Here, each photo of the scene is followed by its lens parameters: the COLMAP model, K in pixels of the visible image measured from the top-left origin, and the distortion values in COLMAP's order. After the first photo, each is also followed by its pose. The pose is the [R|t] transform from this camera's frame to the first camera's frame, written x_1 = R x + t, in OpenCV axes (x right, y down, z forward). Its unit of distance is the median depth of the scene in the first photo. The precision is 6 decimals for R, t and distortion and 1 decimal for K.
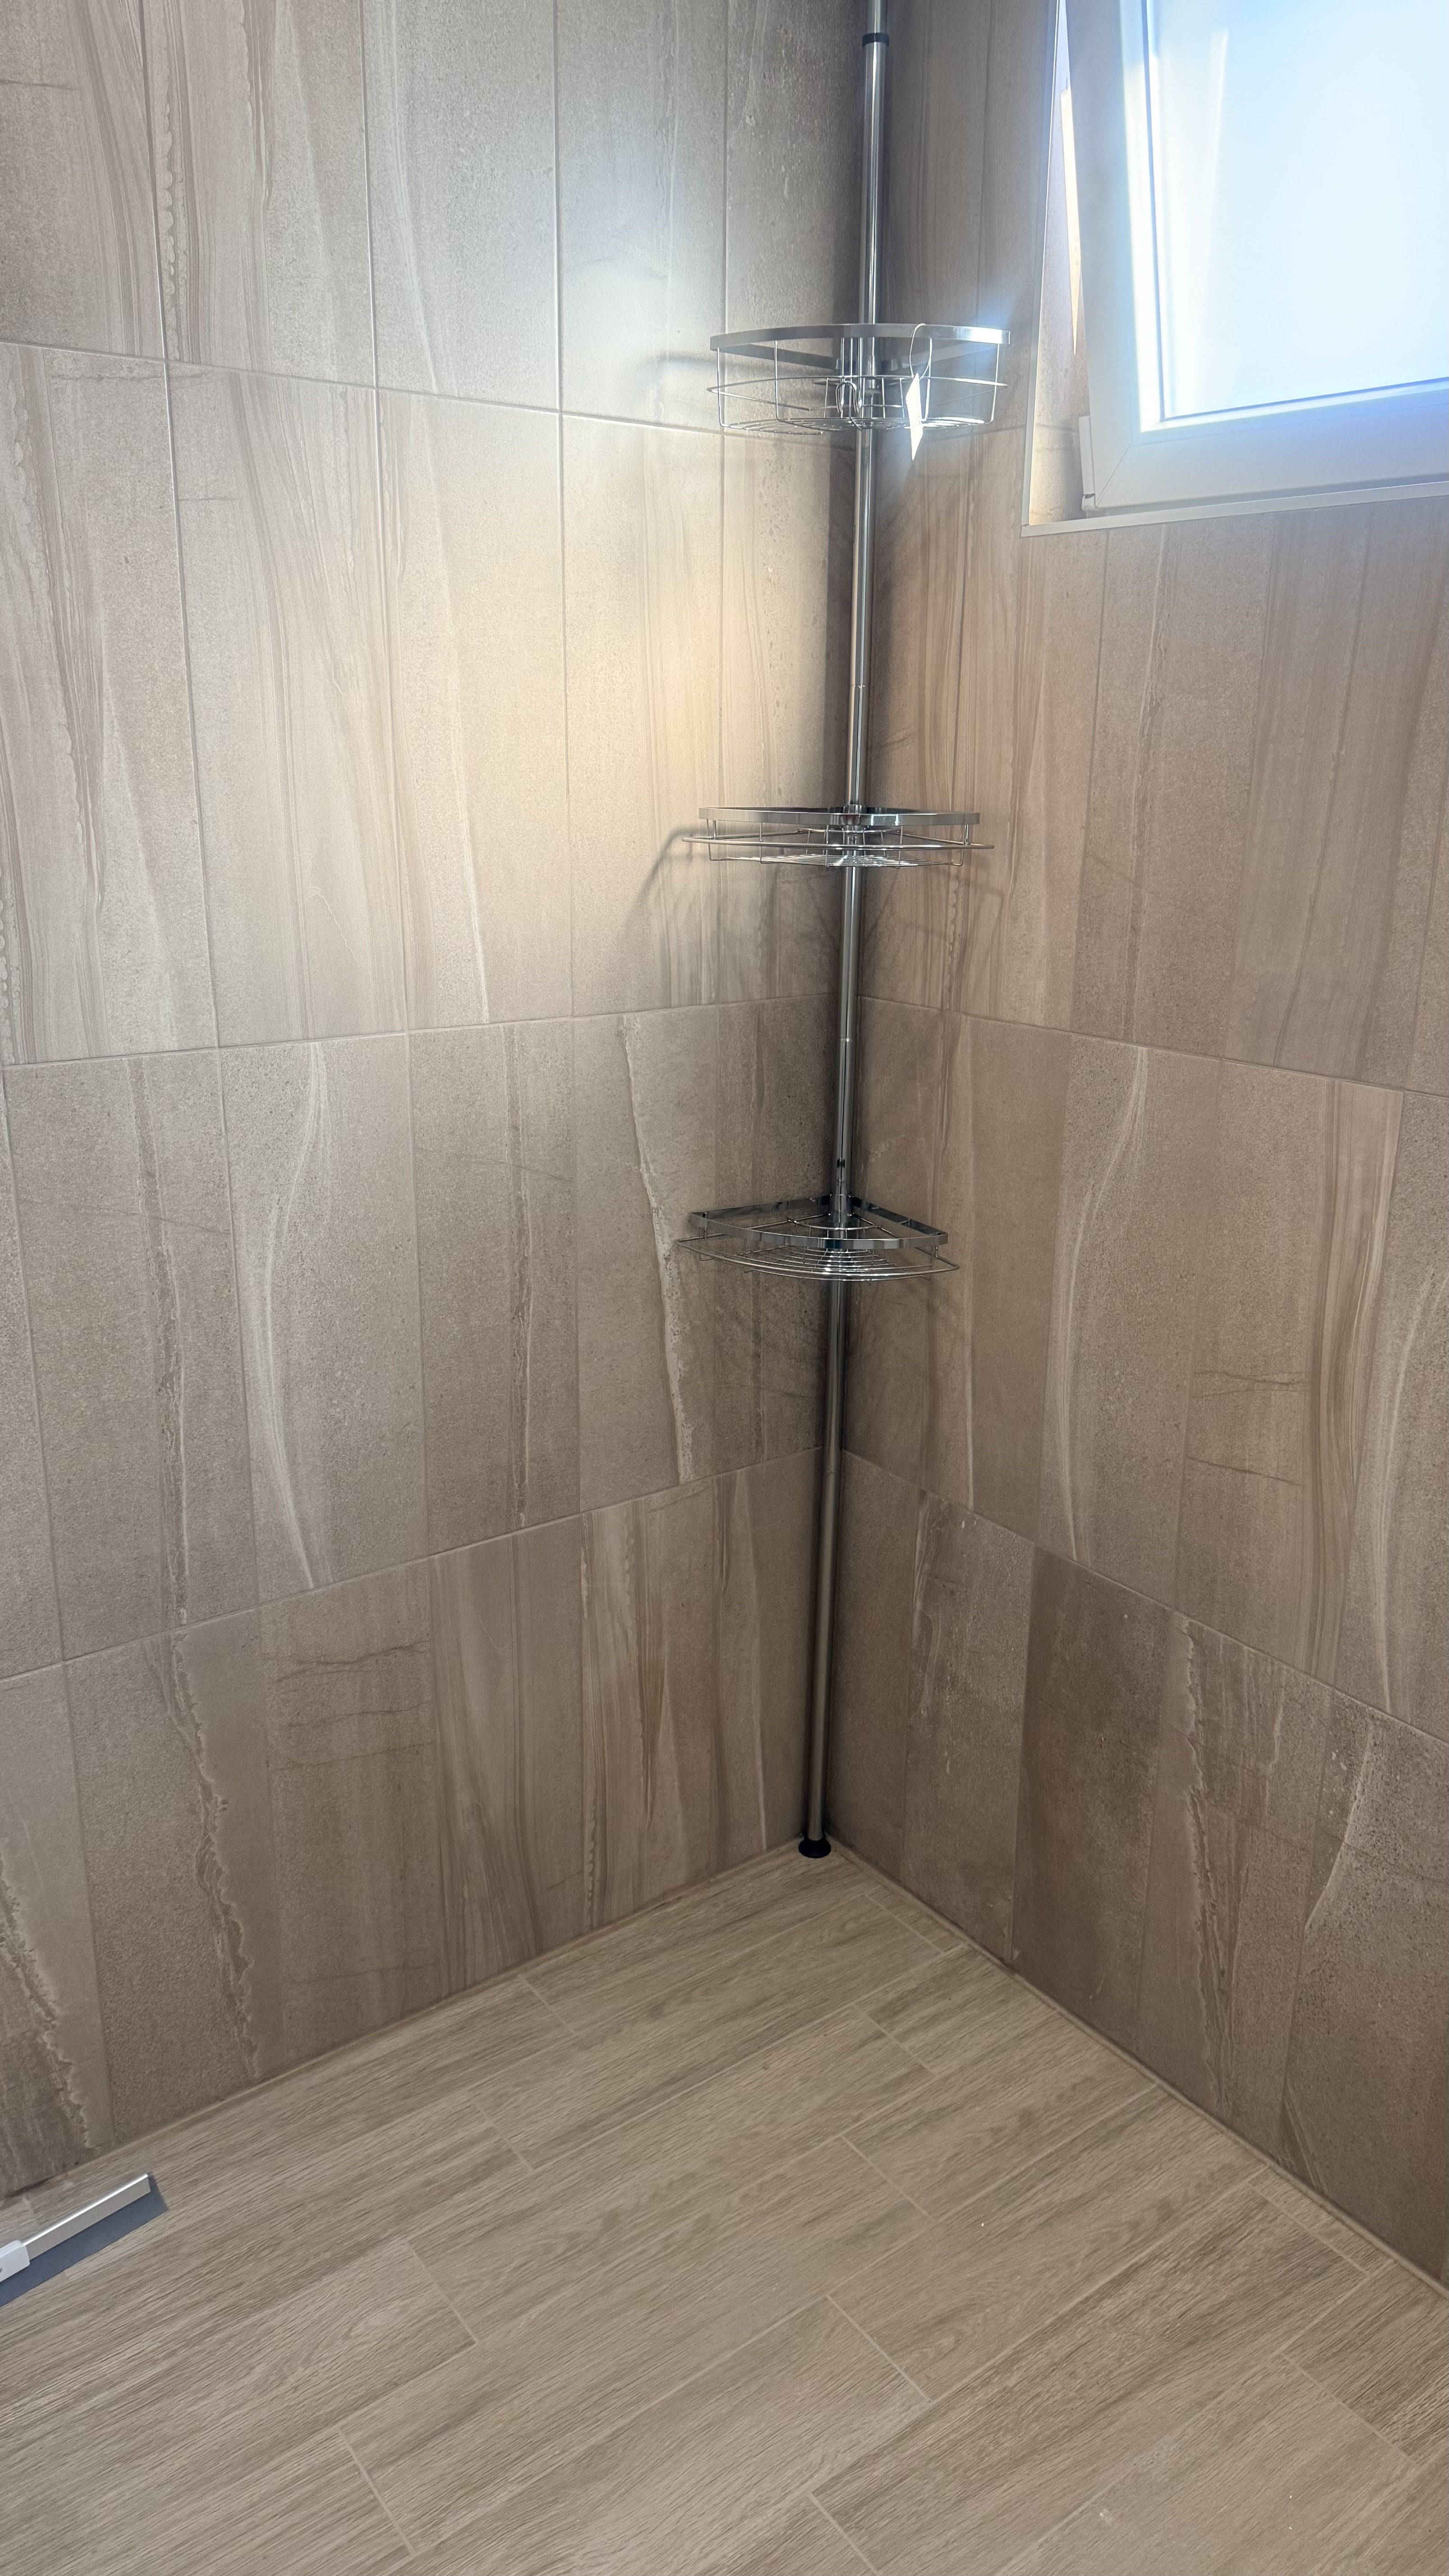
lens RADIAL K [[1826.9, 0, 720.9], [0, 1826.9, 1298.7], [0, 0, 1]] dist [0.056503, -0.075466]
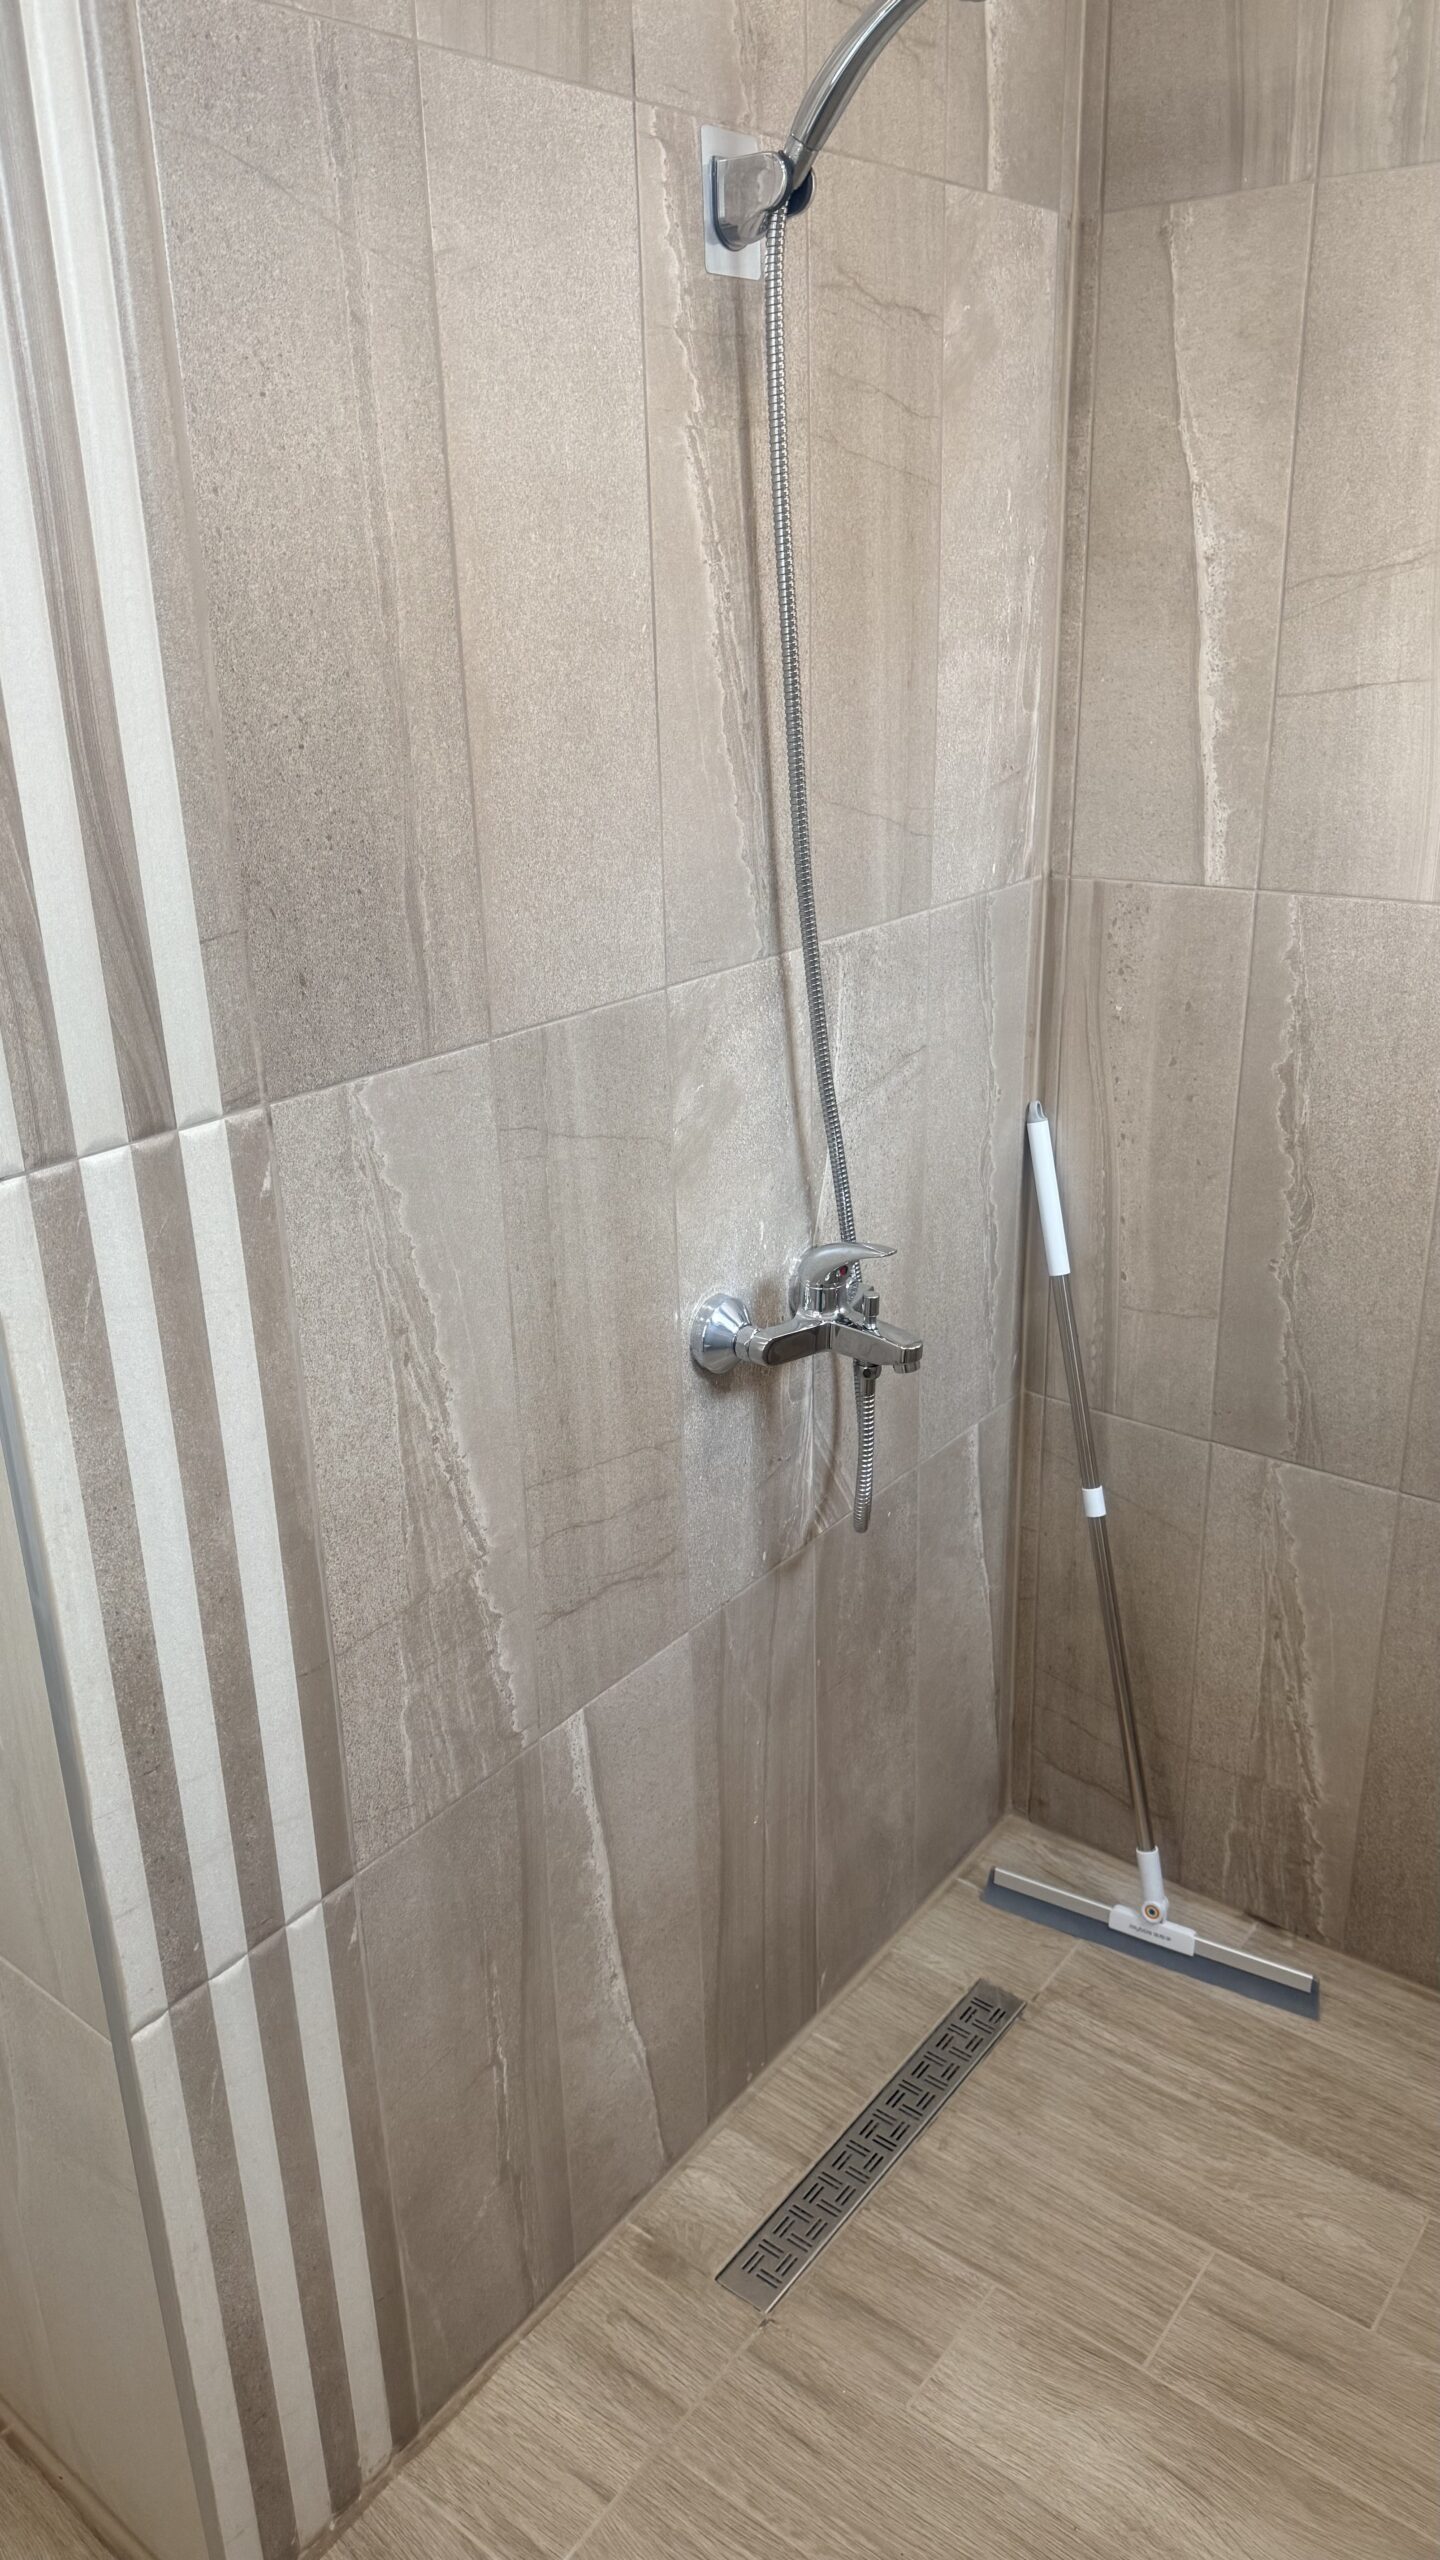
lens RADIAL K [[1815.5, 0, 716.4], [0, 1815.5, 1290.6], [0, 0, 1]] dist [0.056503, -0.075466]
pose [[0.250128, 0.330849, -0.909931, 0.449143], [-0.254014, 0.929309, 0.268070, -0.085973], [0.934298, 0.164084, 0.316487, 0.307534]]
